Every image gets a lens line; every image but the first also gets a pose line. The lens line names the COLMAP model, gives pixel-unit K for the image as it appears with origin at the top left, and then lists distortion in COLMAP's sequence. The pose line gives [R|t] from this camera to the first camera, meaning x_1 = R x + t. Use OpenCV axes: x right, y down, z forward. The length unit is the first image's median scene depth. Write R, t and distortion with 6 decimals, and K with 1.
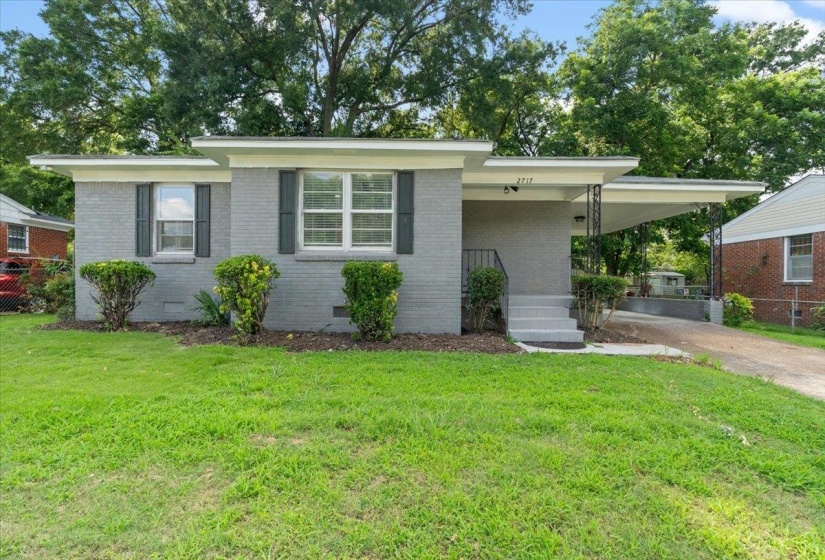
lens RADIAL K [[375.5, 0, 421.5], [0, 375.5, 280.9], [0, 0, 1]] dist [-0.003027, 0.000057]
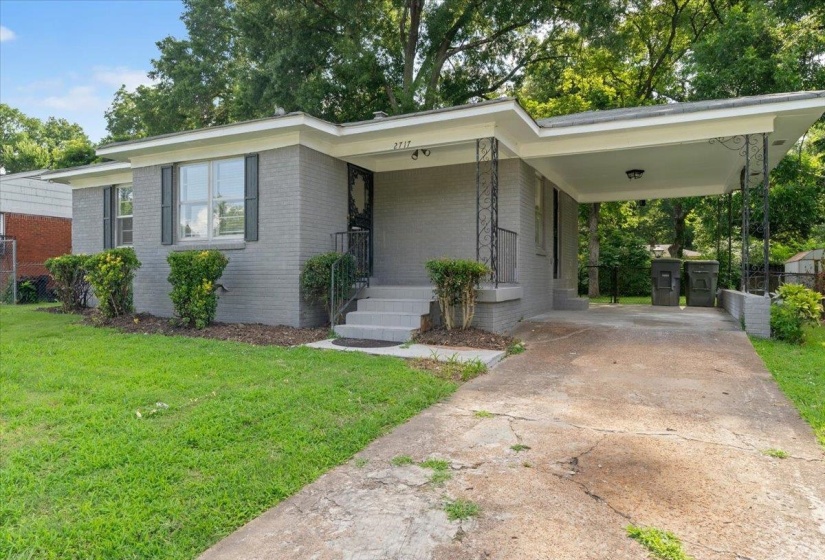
lens RADIAL K [[497.3, 0, 385.7], [0, 497.3, 275.9], [0, 0, 1]] dist [-0.003532, 0.000291]
pose [[0.895192, -0.004858, -0.445654, 0.805256], [0.010325, 0.999898, 0.009840, 0.007660], [0.445561, -0.013410, 0.895151, 0.017579]]
